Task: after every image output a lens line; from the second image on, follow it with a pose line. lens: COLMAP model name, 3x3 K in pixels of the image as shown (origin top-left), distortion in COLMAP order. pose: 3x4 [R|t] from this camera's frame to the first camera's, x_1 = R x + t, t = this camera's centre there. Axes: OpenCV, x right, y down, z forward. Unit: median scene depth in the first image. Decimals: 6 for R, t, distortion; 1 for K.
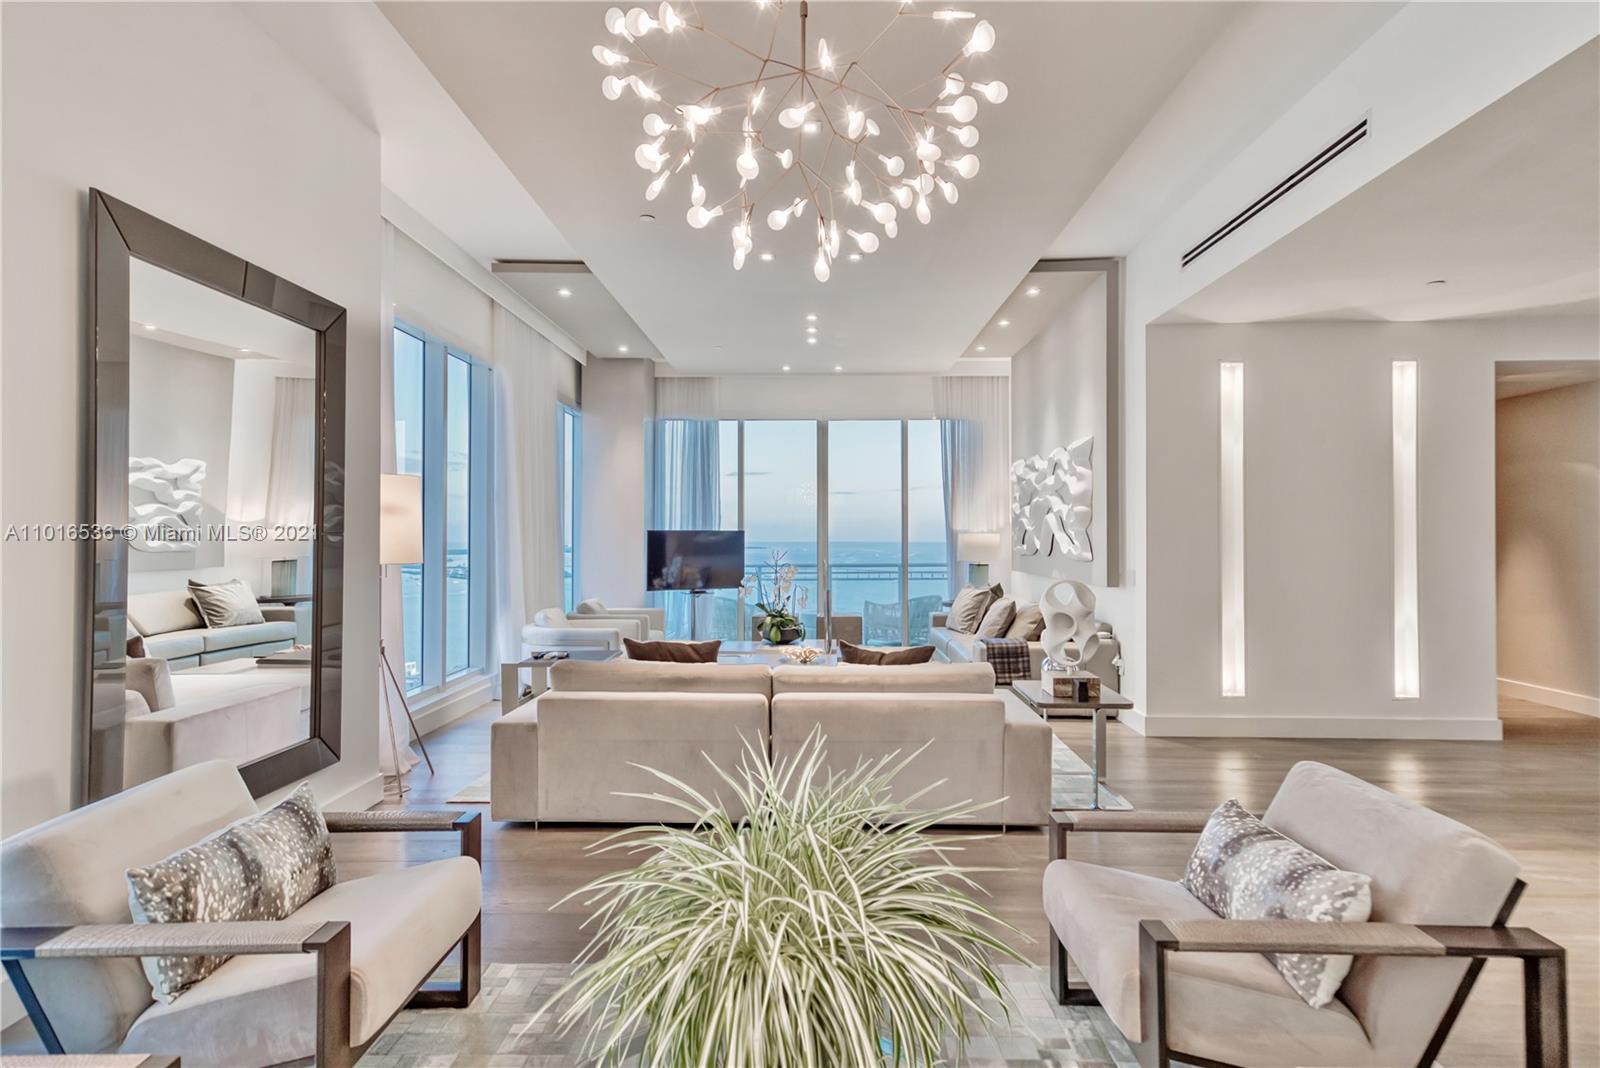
lens RADIAL K [[845.3, 0, 800.0], [0, 845.3, 534.0], [0, 0, 1]] dist [0.001610, 0.000424]
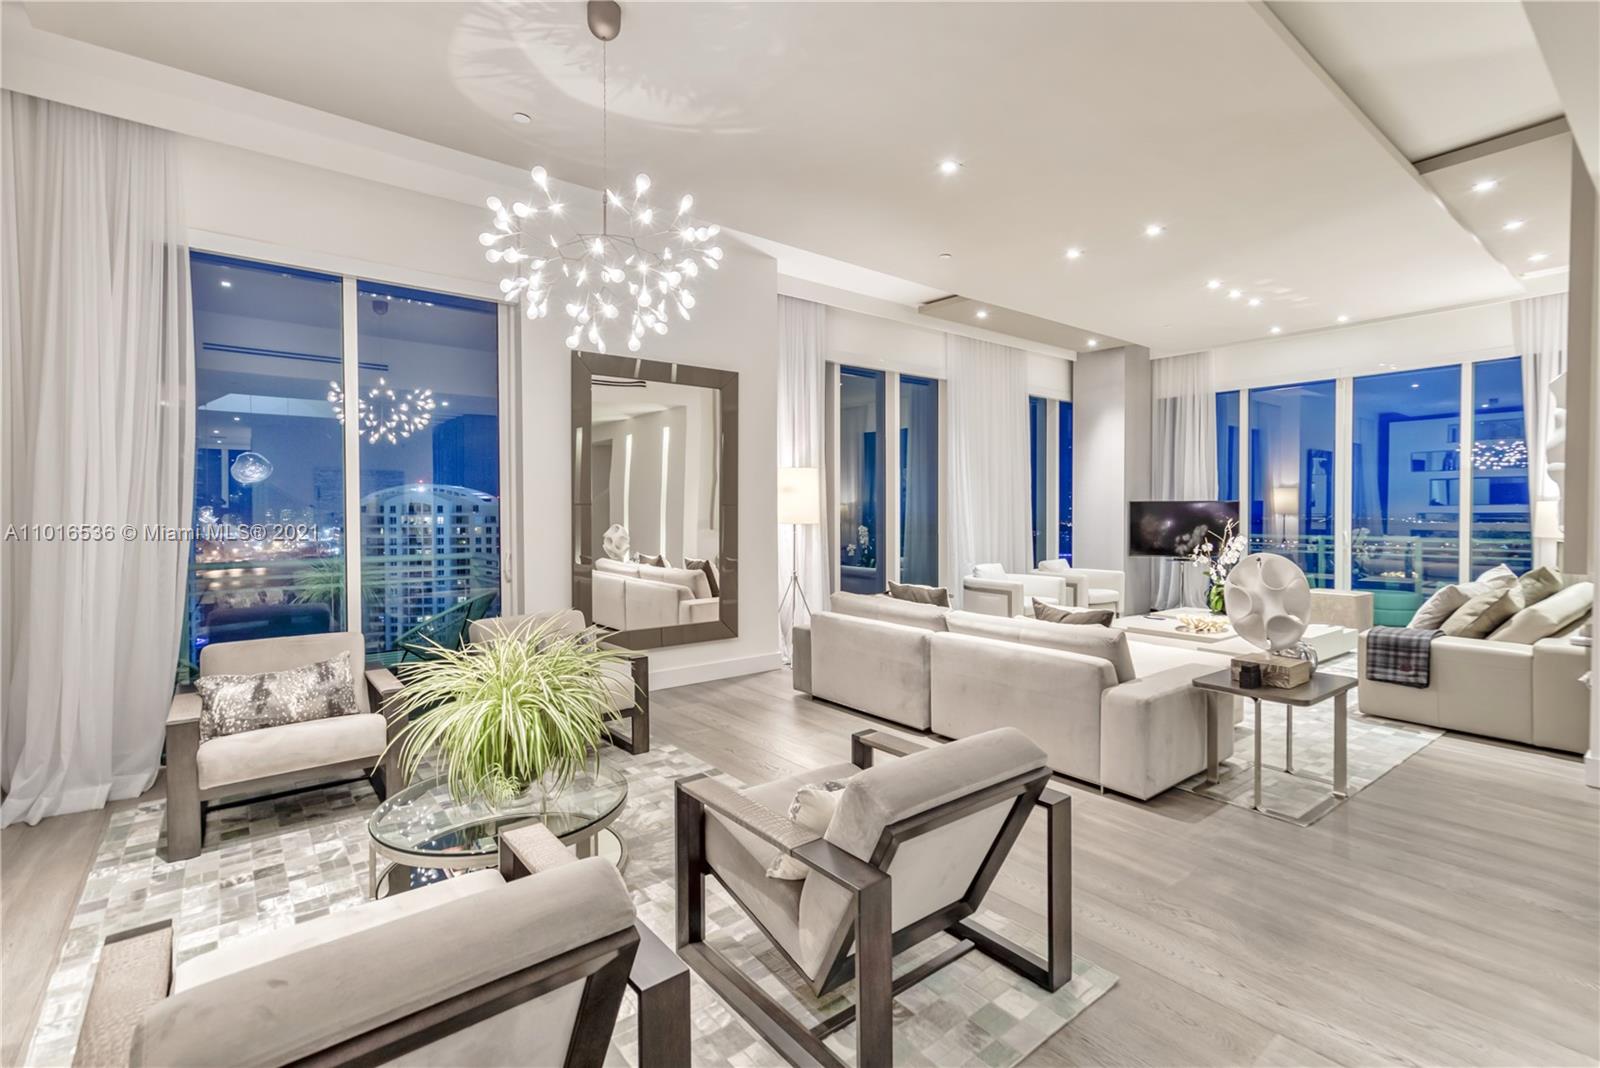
lens RADIAL K [[721.1, 0, 798.1], [0, 721.1, 519.4], [0, 0, 1]] dist [-0.000555, 0.000153]
pose [[0.643065, 0.008080, -0.765769, 0.583711], [0.004643, 0.999885, 0.014449, 0.006995], [0.765798, -0.012847, 0.642953, 0.142319]]
